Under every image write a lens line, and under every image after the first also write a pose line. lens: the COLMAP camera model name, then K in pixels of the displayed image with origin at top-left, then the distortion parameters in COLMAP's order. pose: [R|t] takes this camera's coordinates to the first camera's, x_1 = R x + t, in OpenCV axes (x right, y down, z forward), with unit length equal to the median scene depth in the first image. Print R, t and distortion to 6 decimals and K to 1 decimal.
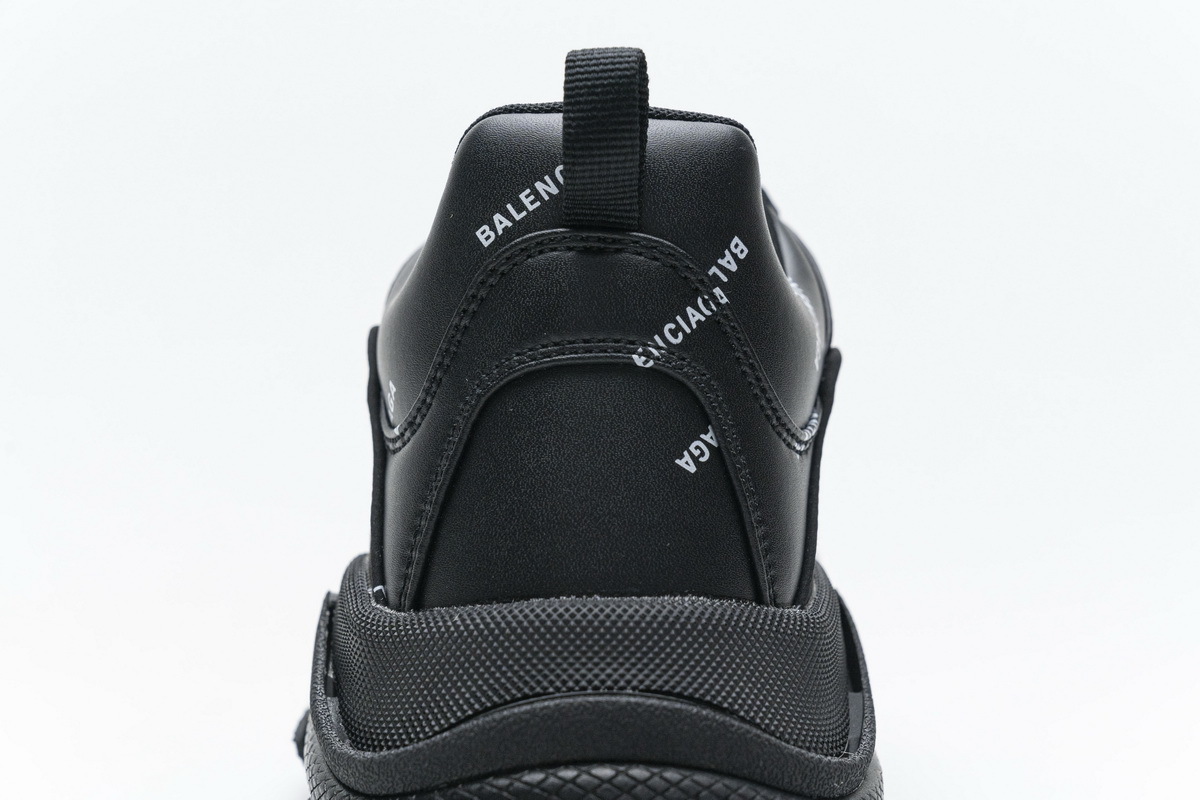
lens RADIAL K [[2323.5, 0, 603.6], [0, 2323.5, 401.0], [0, 0, 1]] dist [0.014327, 0.000000]
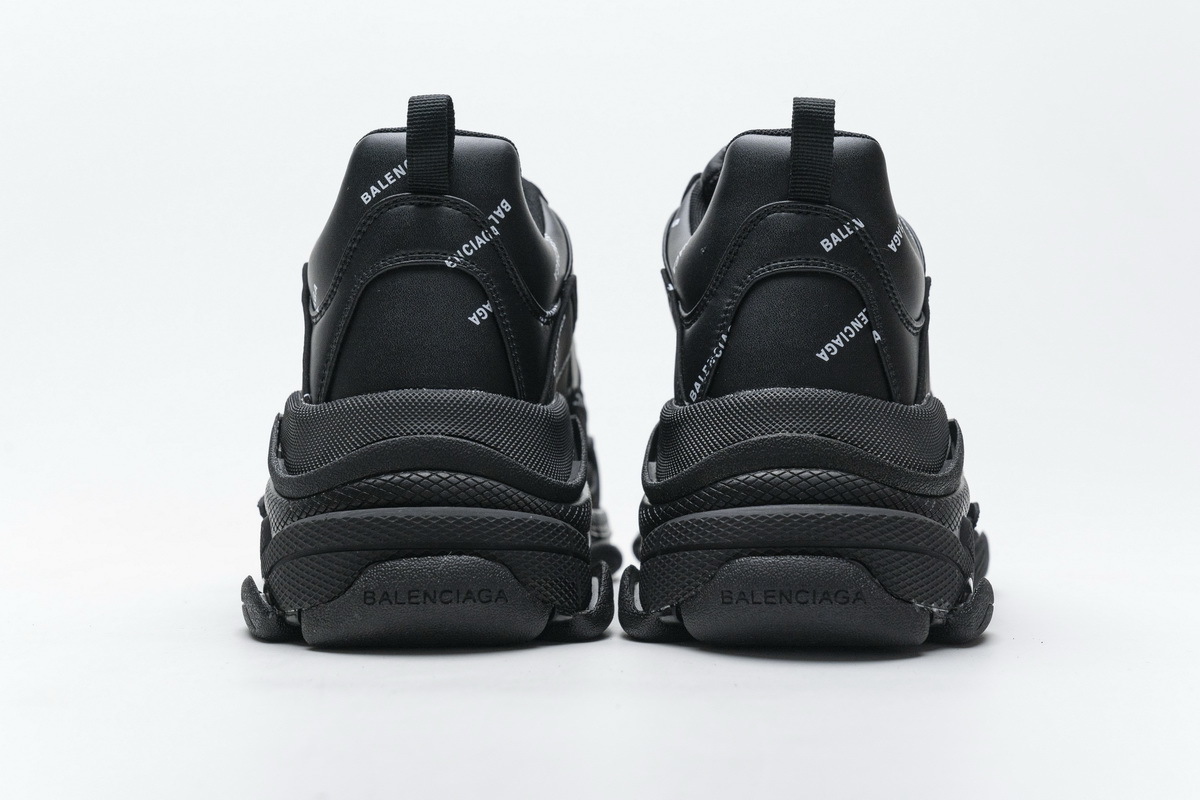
lens RADIAL K [[2224.6, 0, 600.8], [0, 2224.6, 371.2], [0, 0, 1]] dist [0.015706, 0.000000]
pose [[0.999697, -0.000842, 0.024615, 0.091591], [0.002300, 0.998239, -0.059268, 0.170845], [-0.024522, 0.059306, 0.997939, -0.750642]]
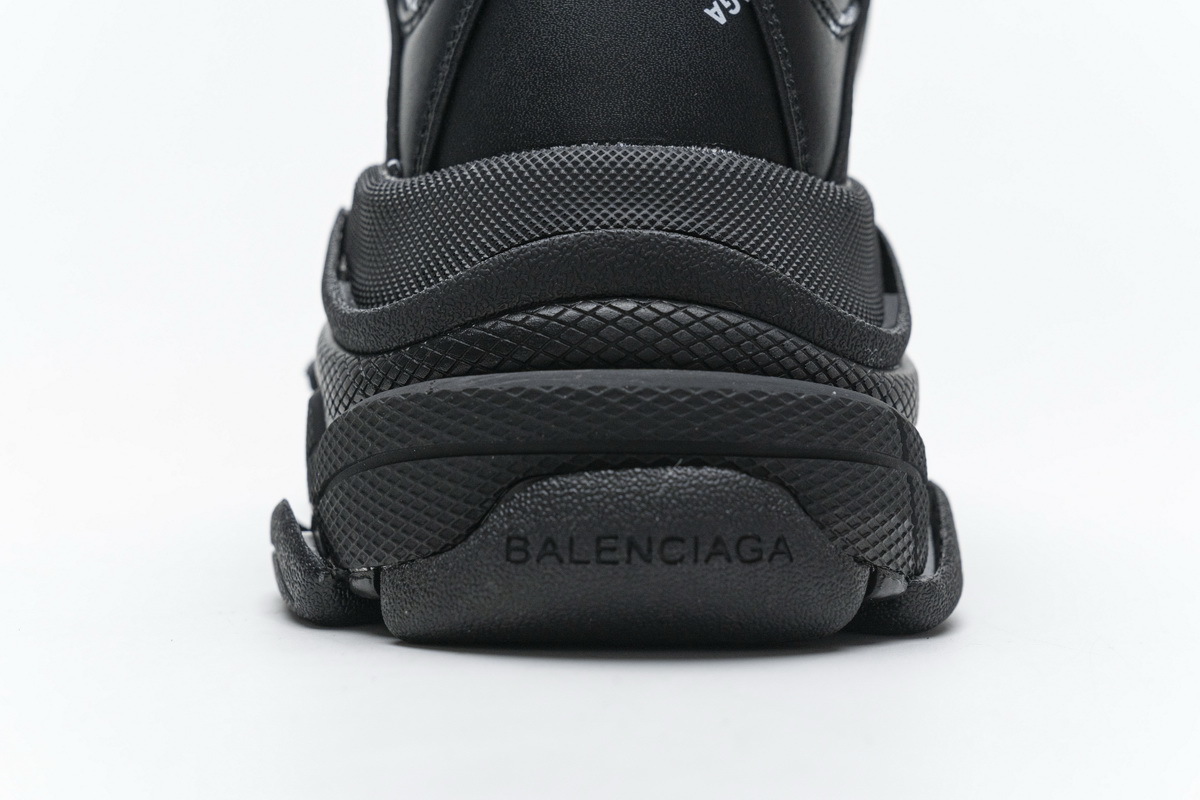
lens RADIAL K [[2323.5, 0, 597.9], [0, 2323.5, 398.8], [0, 0, 1]] dist [0.014327, 0.000000]
pose [[0.999789, 0.010860, -0.017447, 0.005534], [-0.010936, 0.999931, -0.004308, 0.188030], [0.017399, 0.004498, 0.999839, 0.046196]]
